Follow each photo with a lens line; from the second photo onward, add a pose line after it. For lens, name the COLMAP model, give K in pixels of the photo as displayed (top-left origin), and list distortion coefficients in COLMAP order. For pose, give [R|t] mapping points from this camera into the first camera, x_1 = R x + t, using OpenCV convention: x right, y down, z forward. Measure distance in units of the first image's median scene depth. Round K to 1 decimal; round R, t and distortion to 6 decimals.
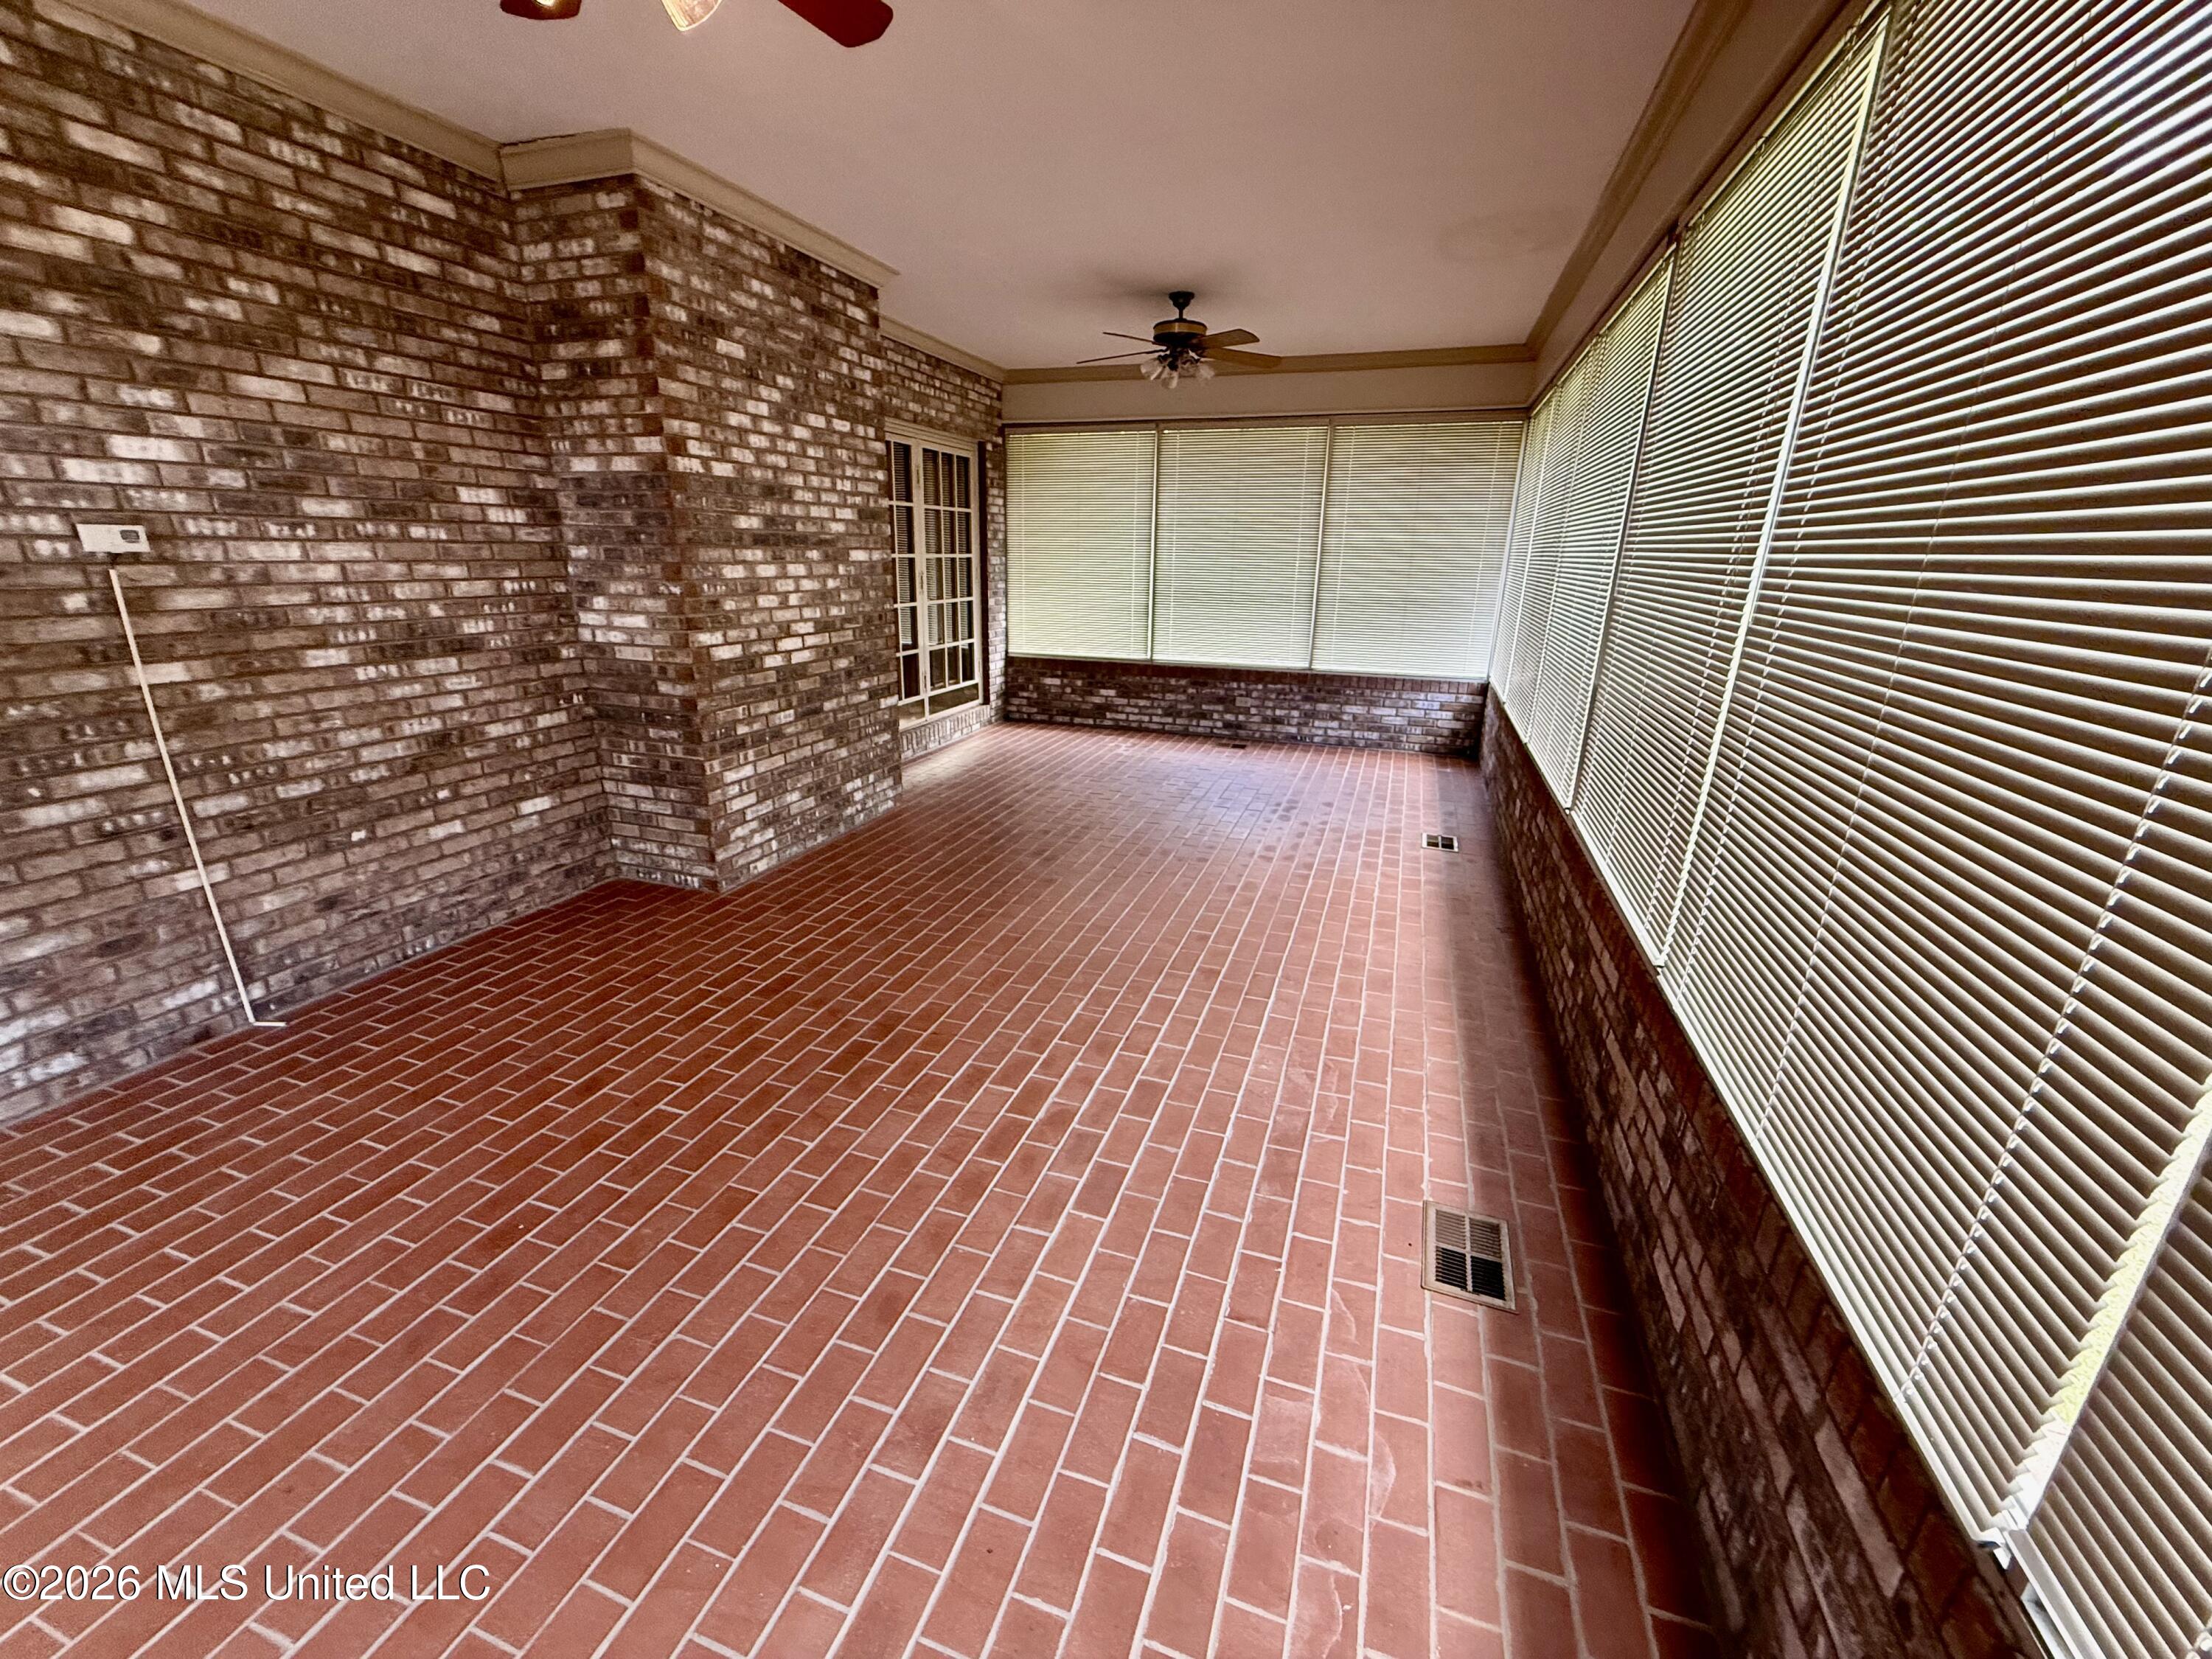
lens RADIAL K [[877.2, 0, 1101.8], [0, 877.2, 828.6], [0, 0, 1]] dist [0.001284, 0.000081]
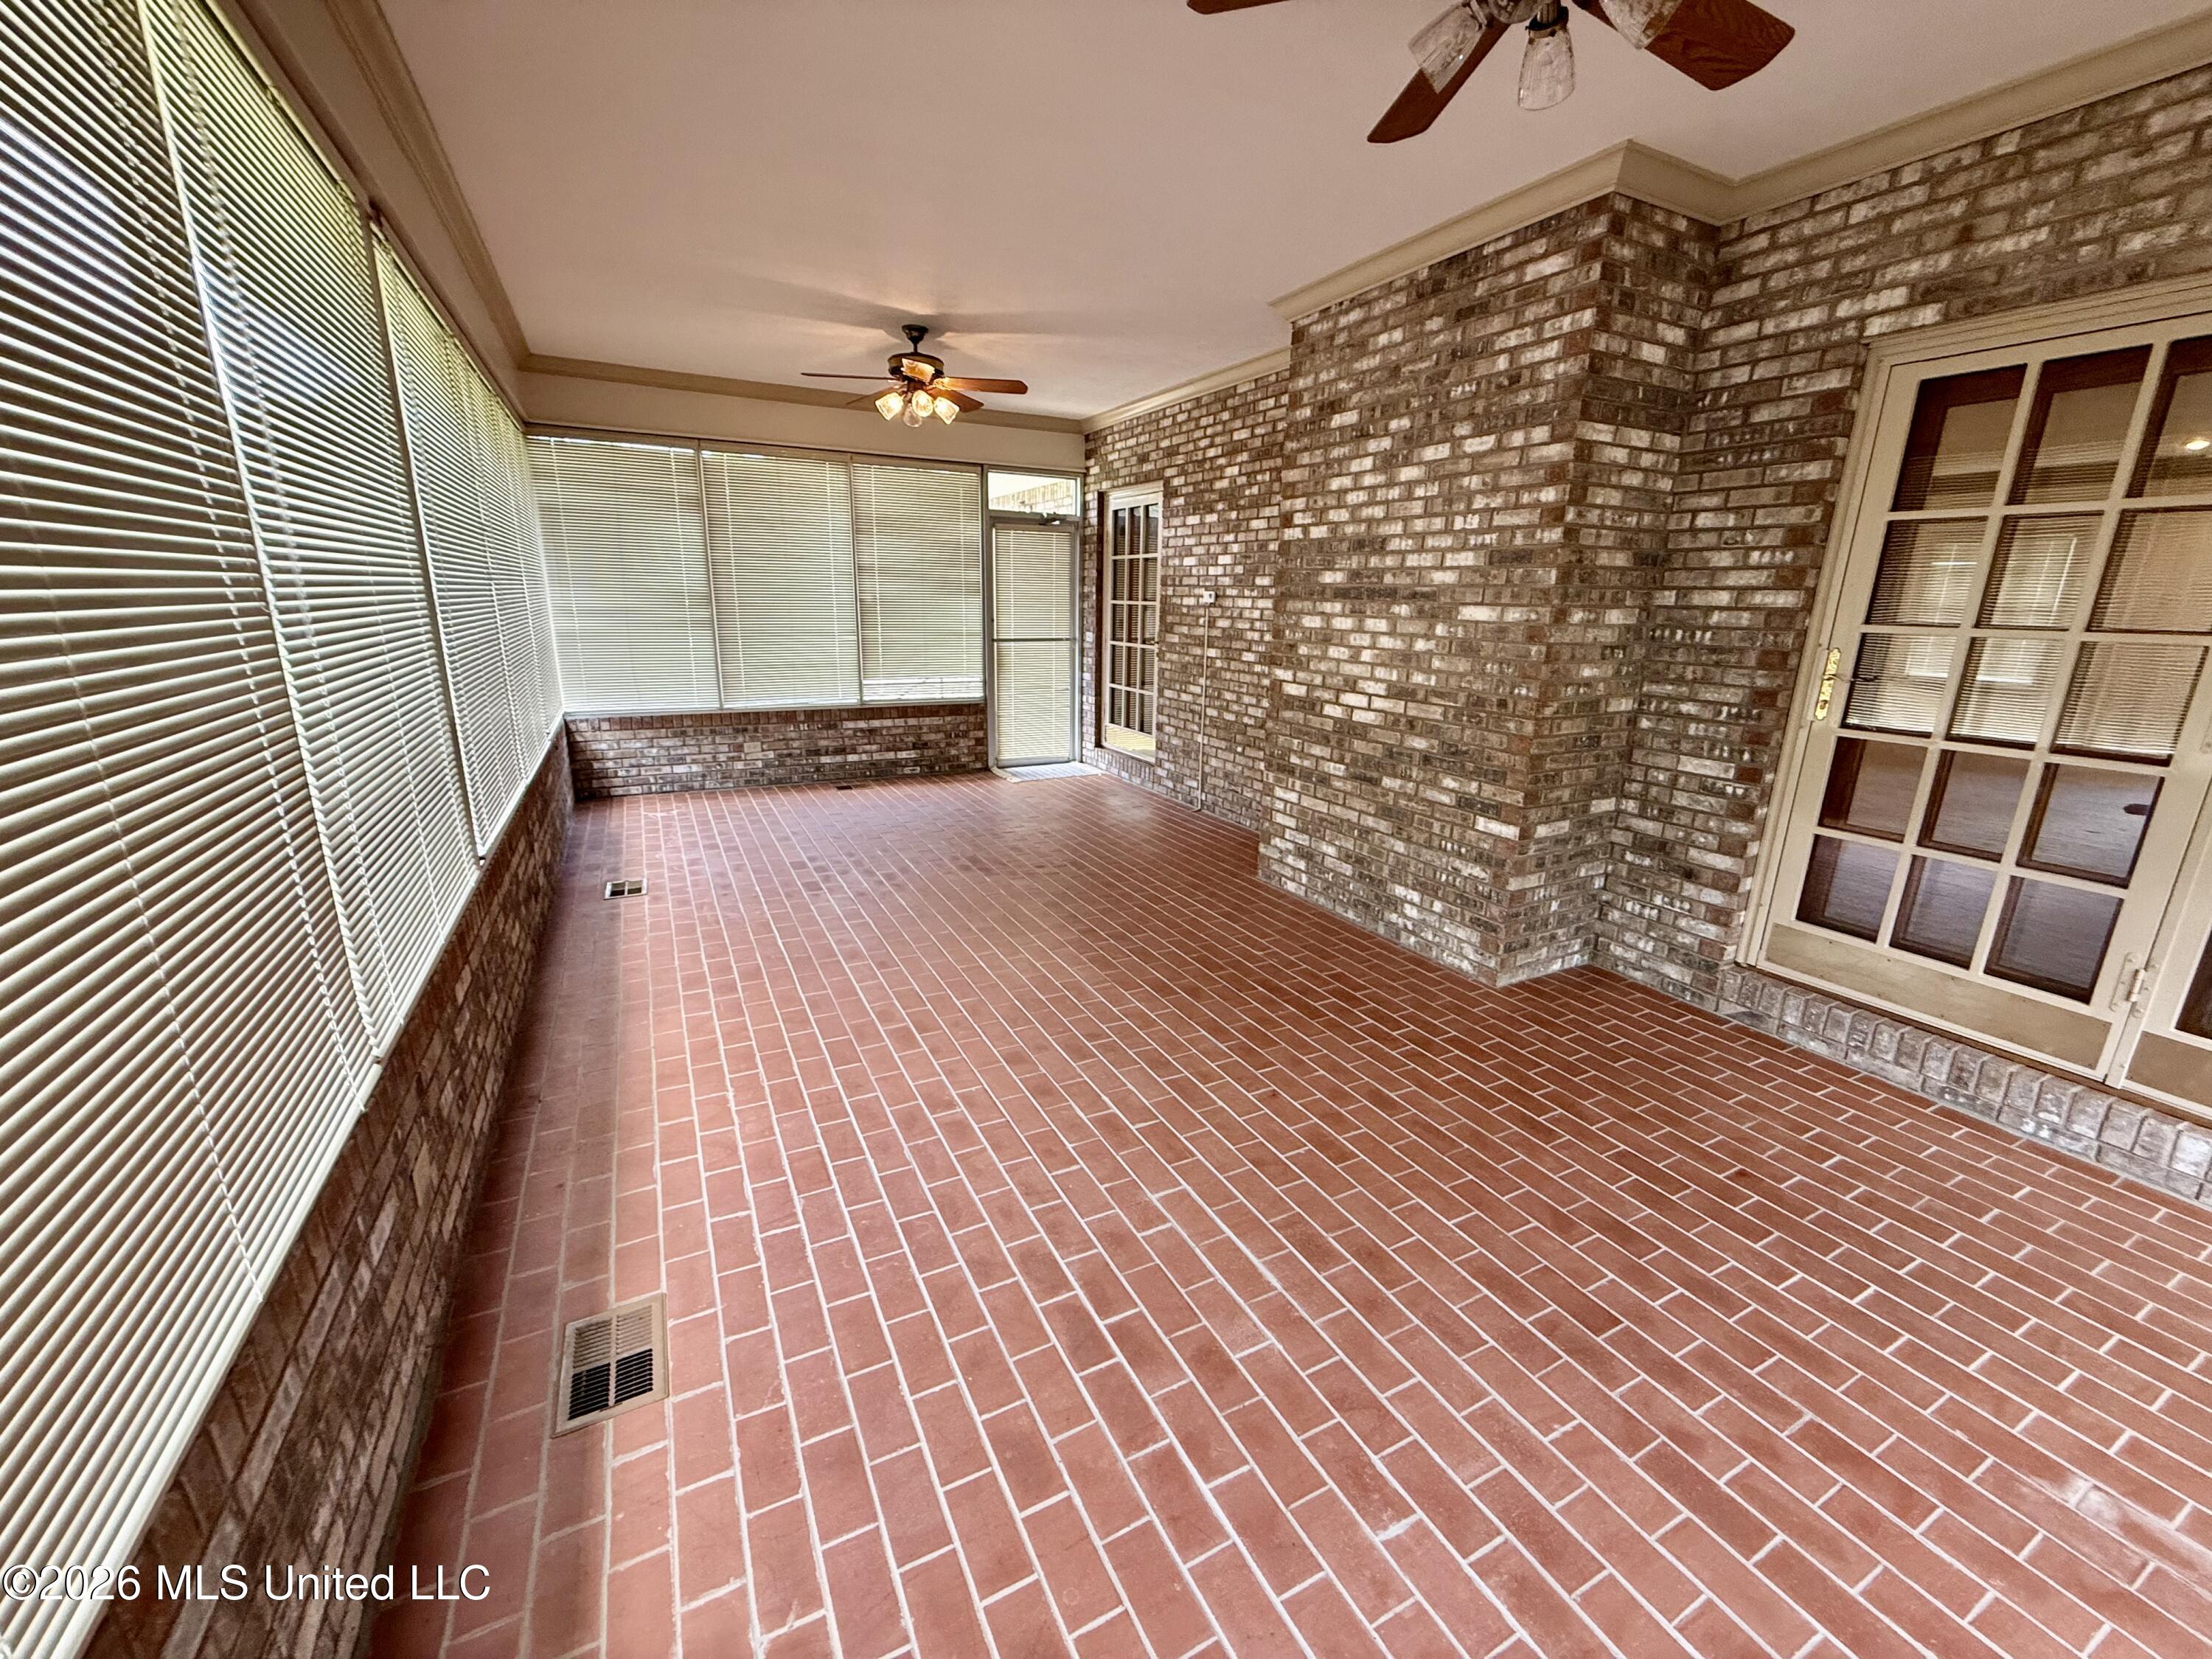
lens RADIAL K [[877.2, 0, 1101.8], [0, 877.2, 828.6], [0, 0, 1]] dist [0.001284, 0.000081]
pose [[-0.690695, 0.157584, -0.705767, 0.555571], [-0.250160, 0.863644, 0.437652, -0.455763], [0.678498, 0.478839, -0.557094, 1.465887]]
